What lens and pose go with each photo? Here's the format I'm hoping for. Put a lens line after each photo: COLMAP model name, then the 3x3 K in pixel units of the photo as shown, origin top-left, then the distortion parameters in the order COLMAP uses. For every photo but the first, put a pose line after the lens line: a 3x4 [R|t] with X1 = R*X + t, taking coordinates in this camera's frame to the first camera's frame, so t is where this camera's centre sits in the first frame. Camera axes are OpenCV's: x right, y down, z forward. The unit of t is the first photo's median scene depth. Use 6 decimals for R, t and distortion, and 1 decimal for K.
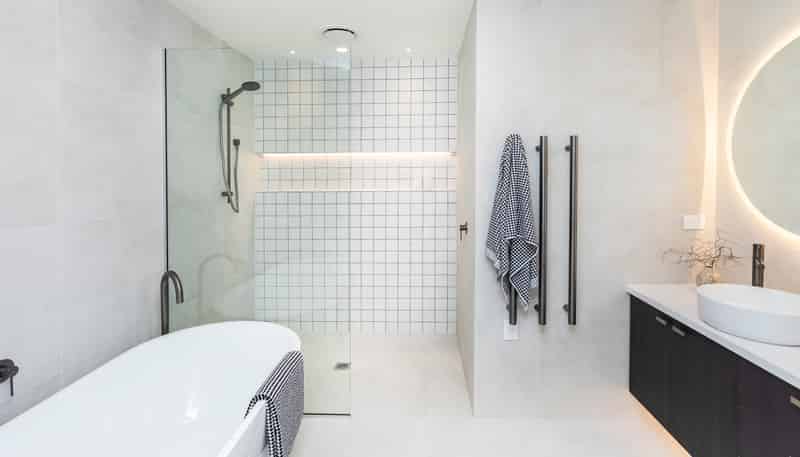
lens RADIAL K [[371.1, 0, 402.8], [0, 371.1, 188.2], [0, 0, 1]] dist [-0.000920, -0.000162]
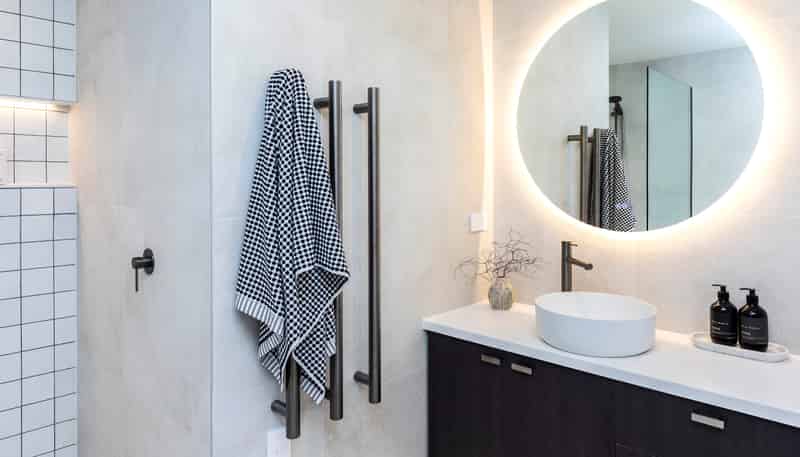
lens RADIAL K [[537.1, 0, 400.5], [0, 537.1, 187.0], [0, 0, 1]] dist [-0.004728, -0.002546]
pose [[0.641749, 0.001265, 0.766913, -0.178226], [0.010580, 0.999889, -0.010502, 0.029046], [-0.766841, 0.014853, 0.641665, 0.404361]]
